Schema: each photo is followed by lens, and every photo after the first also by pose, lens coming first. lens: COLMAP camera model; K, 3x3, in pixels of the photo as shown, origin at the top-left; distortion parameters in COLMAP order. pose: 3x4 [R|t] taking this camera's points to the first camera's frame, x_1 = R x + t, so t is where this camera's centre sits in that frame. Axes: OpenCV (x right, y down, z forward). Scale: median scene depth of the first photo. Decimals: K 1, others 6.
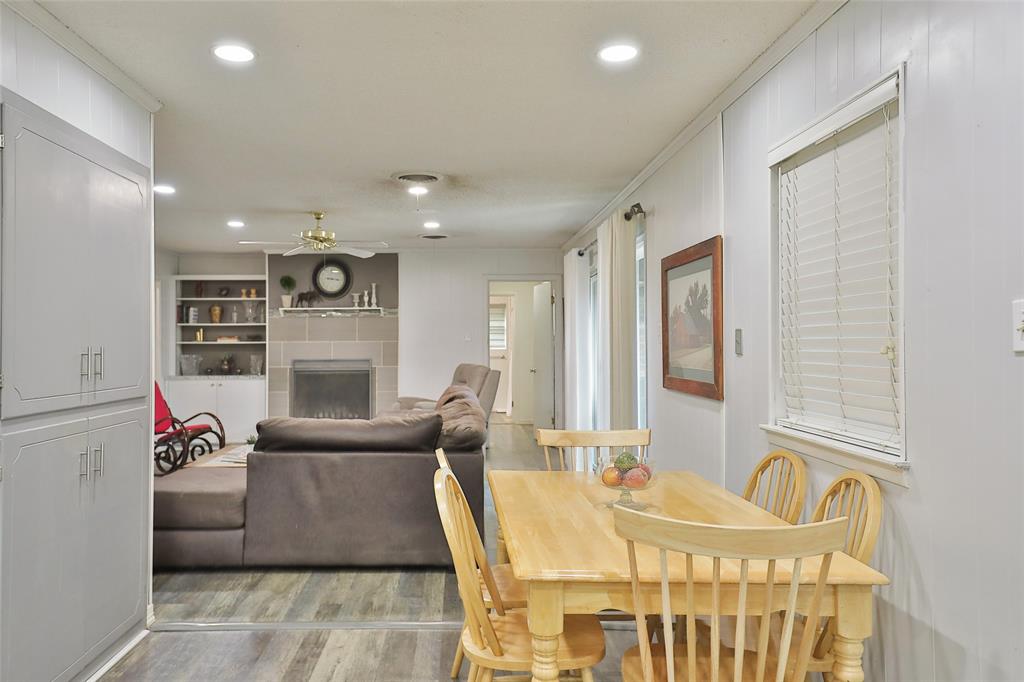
lens RADIAL K [[777.6, 0, 476.4], [0, 777.6, 334.7], [0, 0, 1]] dist [0.030347, 0.004069]
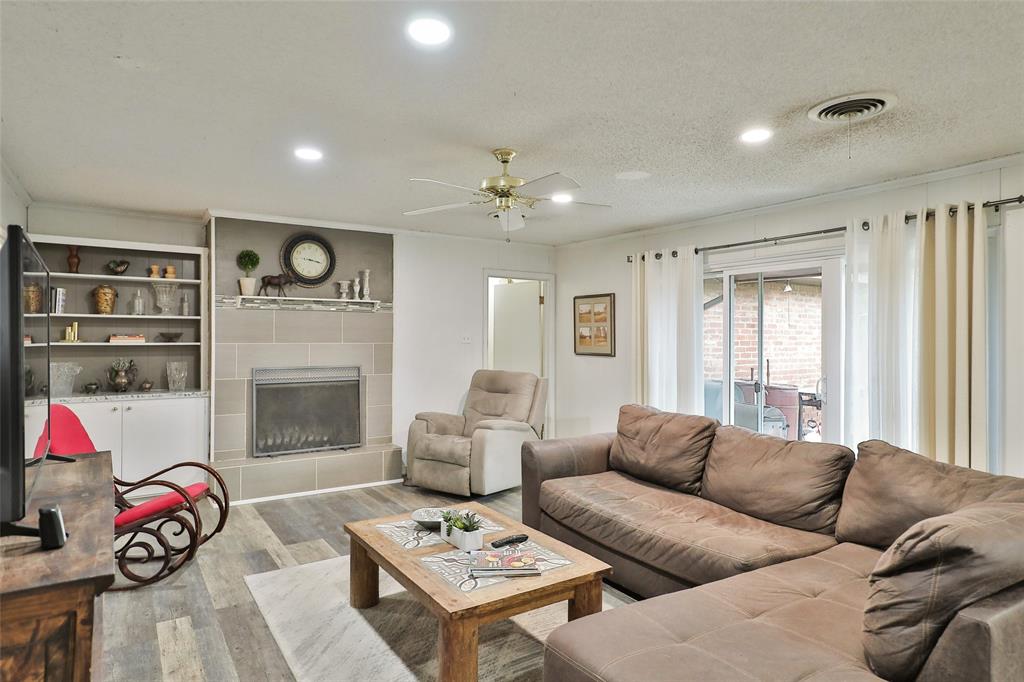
lens RADIAL K [[606.7, 0, 521.2], [0, 606.7, 333.6], [0, 0, 1]] dist [0.003756, 0.000570]
pose [[0.841044, 0.010991, 0.540856, -0.329909], [-0.014269, 0.999896, 0.001869, -0.004436], [-0.540779, -0.009290, 0.841113, 0.397596]]
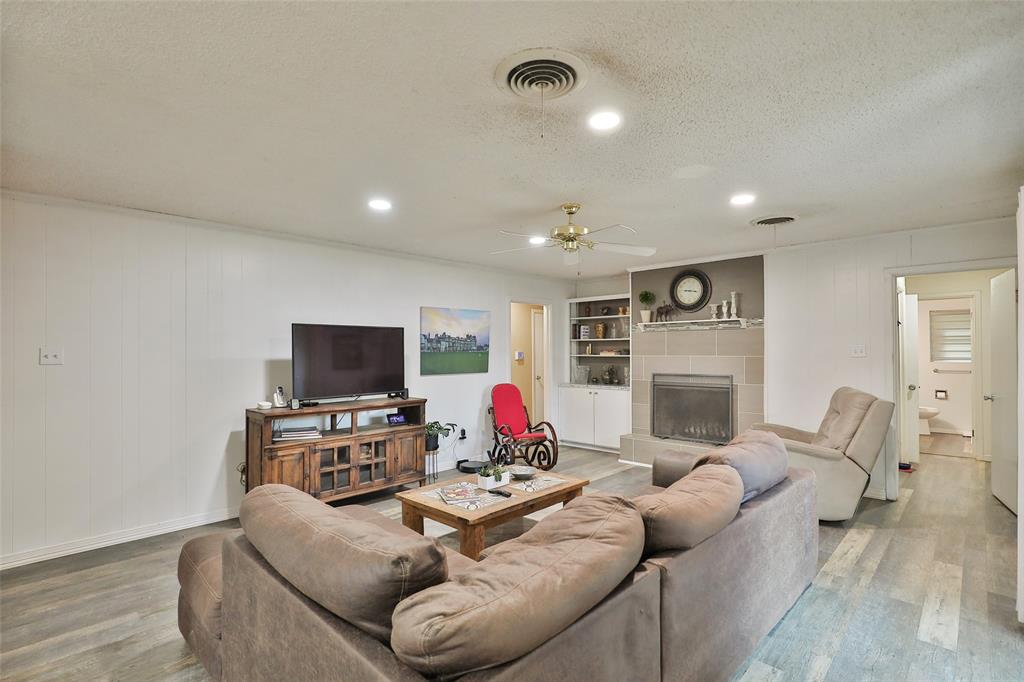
lens RADIAL K [[497.3, 0, 505.8], [0, 497.3, 342.0], [0, 0, 1]] dist [-0.016989, 0.005358]
pose [[0.708468, -0.011964, -0.705642, 0.085552], [0.008992, 0.999928, -0.007925, -0.005489], [0.705686, -0.000730, 0.708524, 0.405416]]
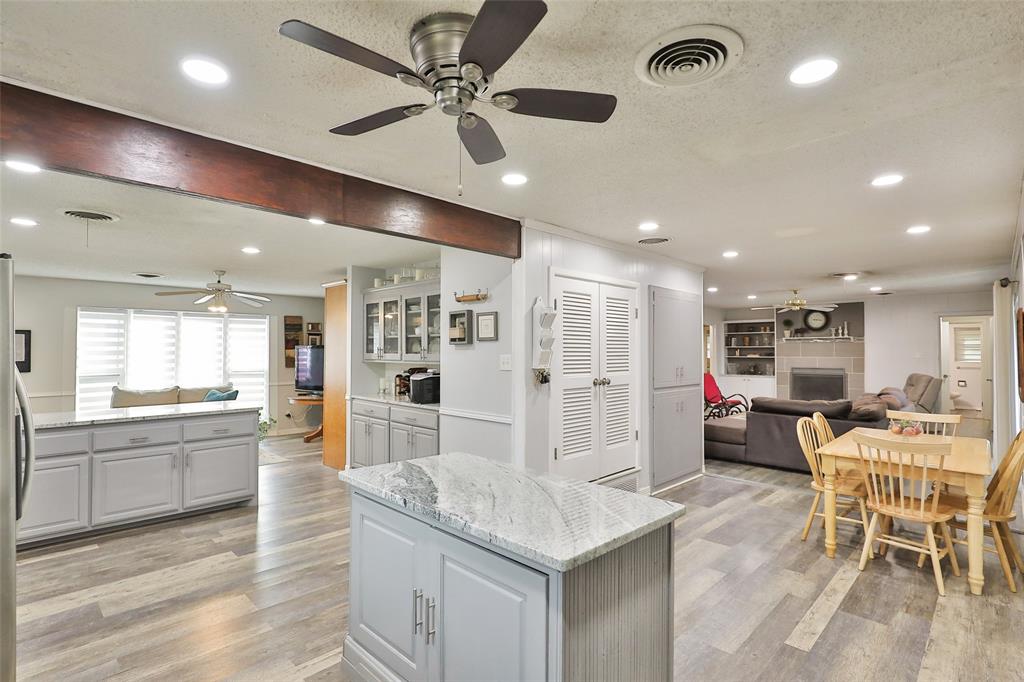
lens RADIAL K [[497.3, 0, 506.9], [0, 497.3, 339.9], [0, 0, 1]] dist [-0.016989, 0.005358]
pose [[0.695559, -0.013147, -0.718349, 0.115556], [0.005451, 0.999900, -0.013021, -0.018303], [0.718449, 0.005141, 0.695561, -0.222344]]
